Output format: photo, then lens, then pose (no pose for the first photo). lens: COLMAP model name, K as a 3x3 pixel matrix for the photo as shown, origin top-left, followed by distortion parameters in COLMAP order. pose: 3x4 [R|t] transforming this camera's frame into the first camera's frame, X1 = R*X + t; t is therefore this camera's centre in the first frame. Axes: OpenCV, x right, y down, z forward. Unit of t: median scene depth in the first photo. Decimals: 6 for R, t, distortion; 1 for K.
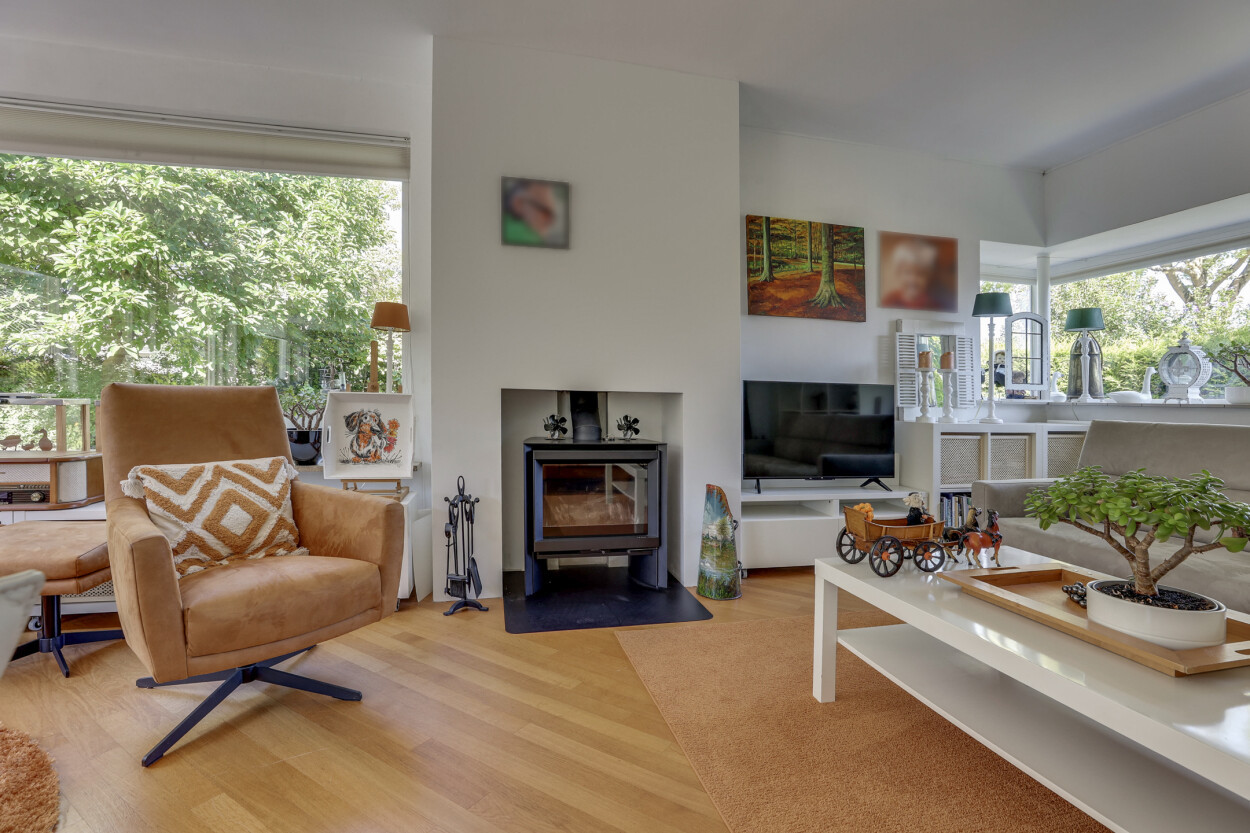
lens RADIAL K [[586.9, 0, 624.3], [0, 586.9, 406.9], [0, 0, 1]] dist [-0.022636, 0.000453]
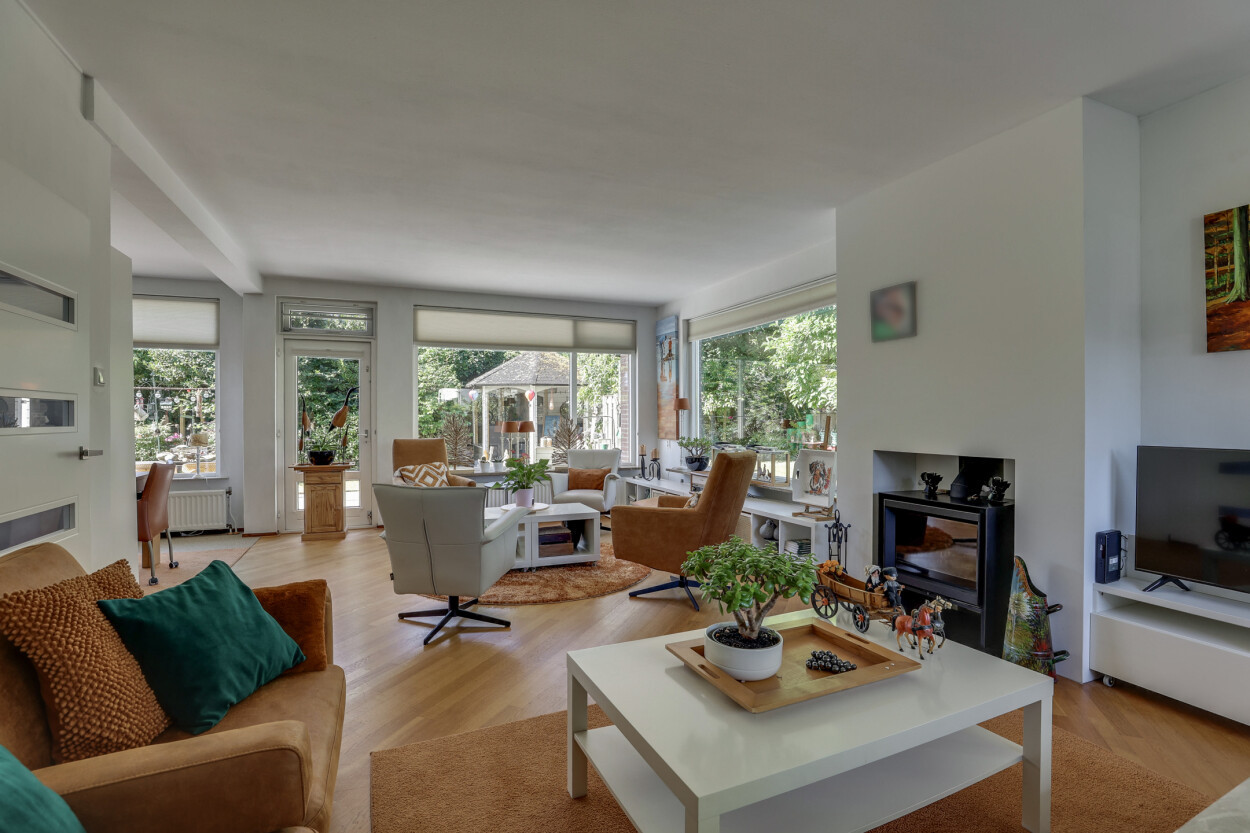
lens RADIAL K [[573.3, 0, 622.6], [0, 573.3, 420.8], [0, 0, 1]] dist [-0.021472, 0.000803]
pose [[0.194902, -0.014954, -0.980709, 0.729995], [0.002067, 0.999888, -0.014836, -0.060642], [0.980821, 0.000864, 0.194911, 0.140382]]
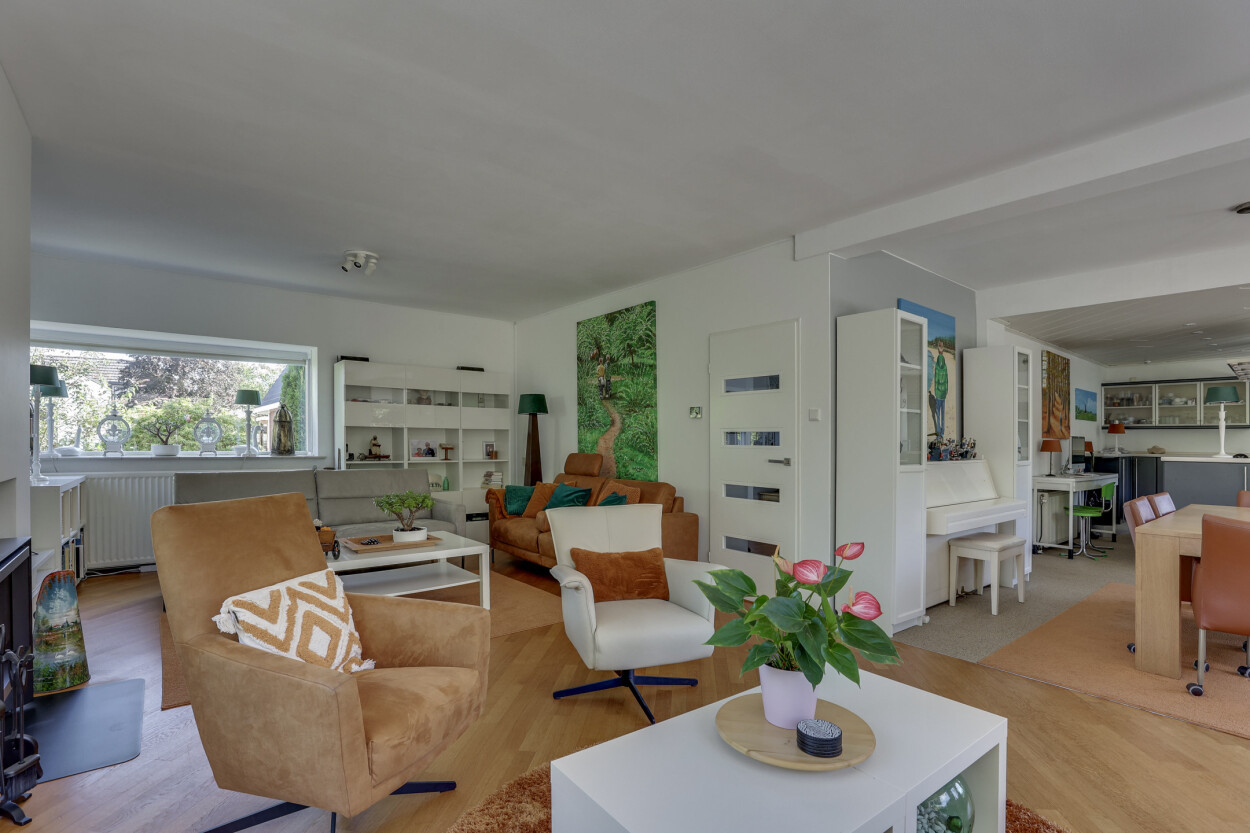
lens RADIAL K [[578.7, 0, 624.5], [0, 578.7, 478.7], [0, 0, 1]] dist [-0.022218, 0.000400]
pose [[-0.425349, -0.083626, 0.901157, -0.852362], [-0.014241, 0.996217, 0.085726, -0.089714], [-0.904917, 0.023630, -0.424931, 0.445357]]
